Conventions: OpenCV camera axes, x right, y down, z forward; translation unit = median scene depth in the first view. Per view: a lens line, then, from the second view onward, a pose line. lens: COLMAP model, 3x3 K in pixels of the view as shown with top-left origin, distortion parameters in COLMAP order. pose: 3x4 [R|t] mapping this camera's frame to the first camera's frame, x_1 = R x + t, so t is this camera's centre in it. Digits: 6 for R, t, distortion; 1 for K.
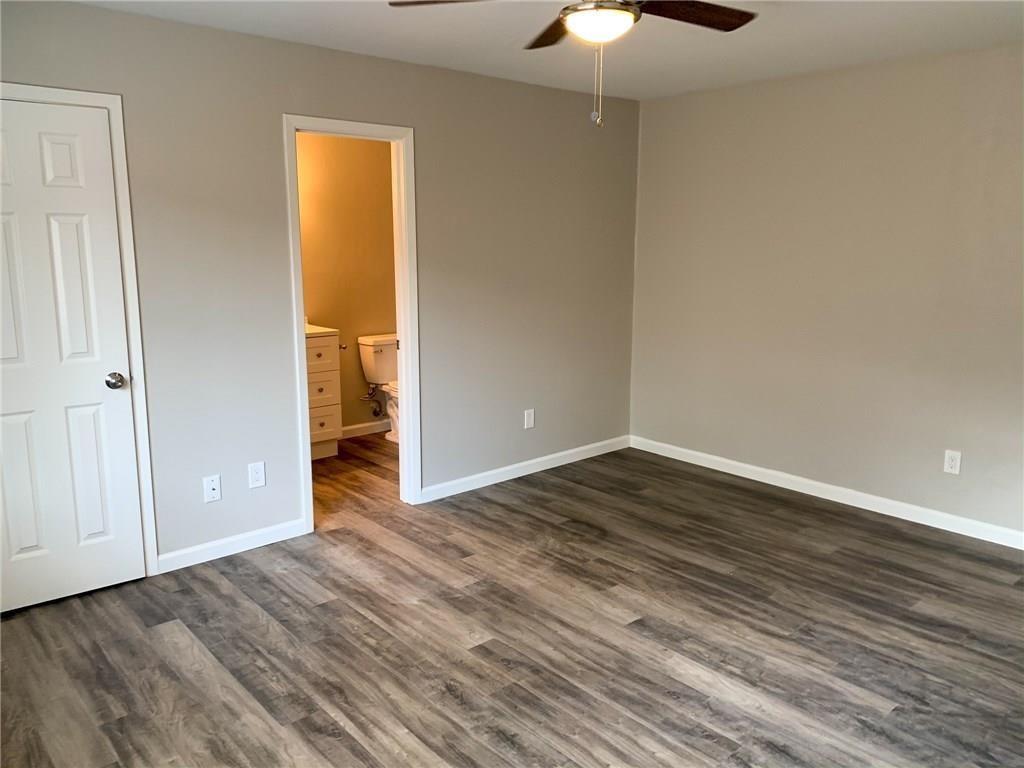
lens RADIAL K [[811.3, 0, 516.3], [0, 811.3, 377.5], [0, 0, 1]] dist [0.086049, -0.127902]
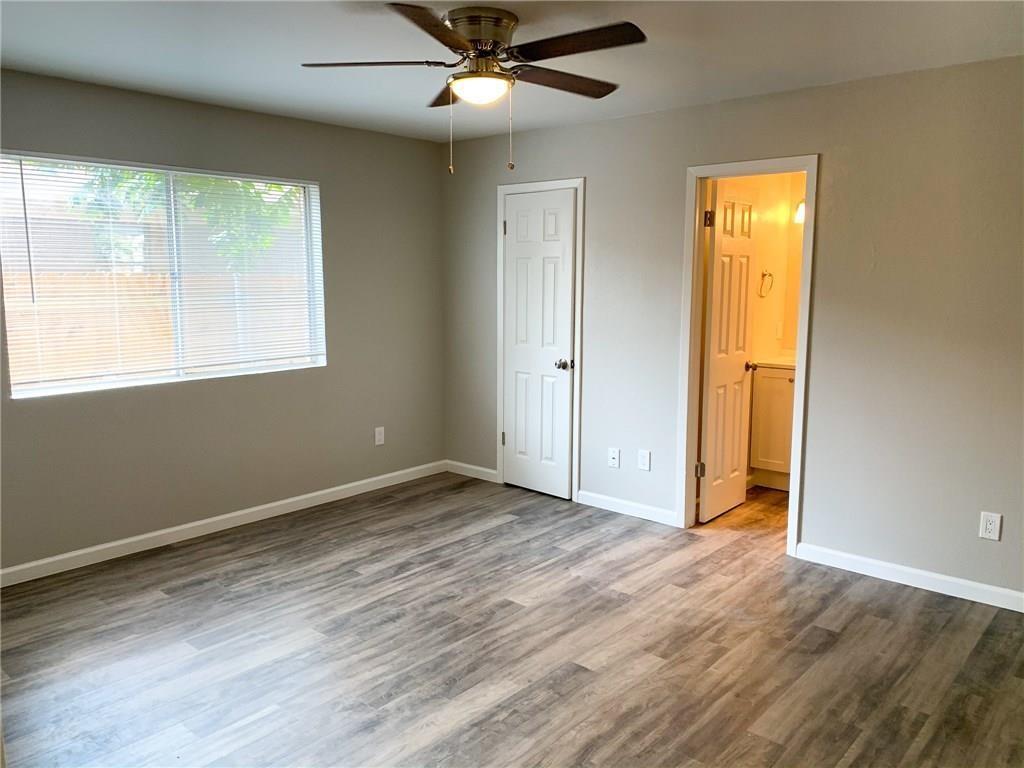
lens RADIAL K [[811.3, 0, 516.3], [0, 811.3, 377.5], [0, 0, 1]] dist [0.086049, -0.127902]
pose [[0.101886, 0.128656, -0.986442, 0.989879], [-0.182229, 0.977236, 0.108634, -0.119366], [0.977963, 0.168690, 0.123011, 0.707050]]
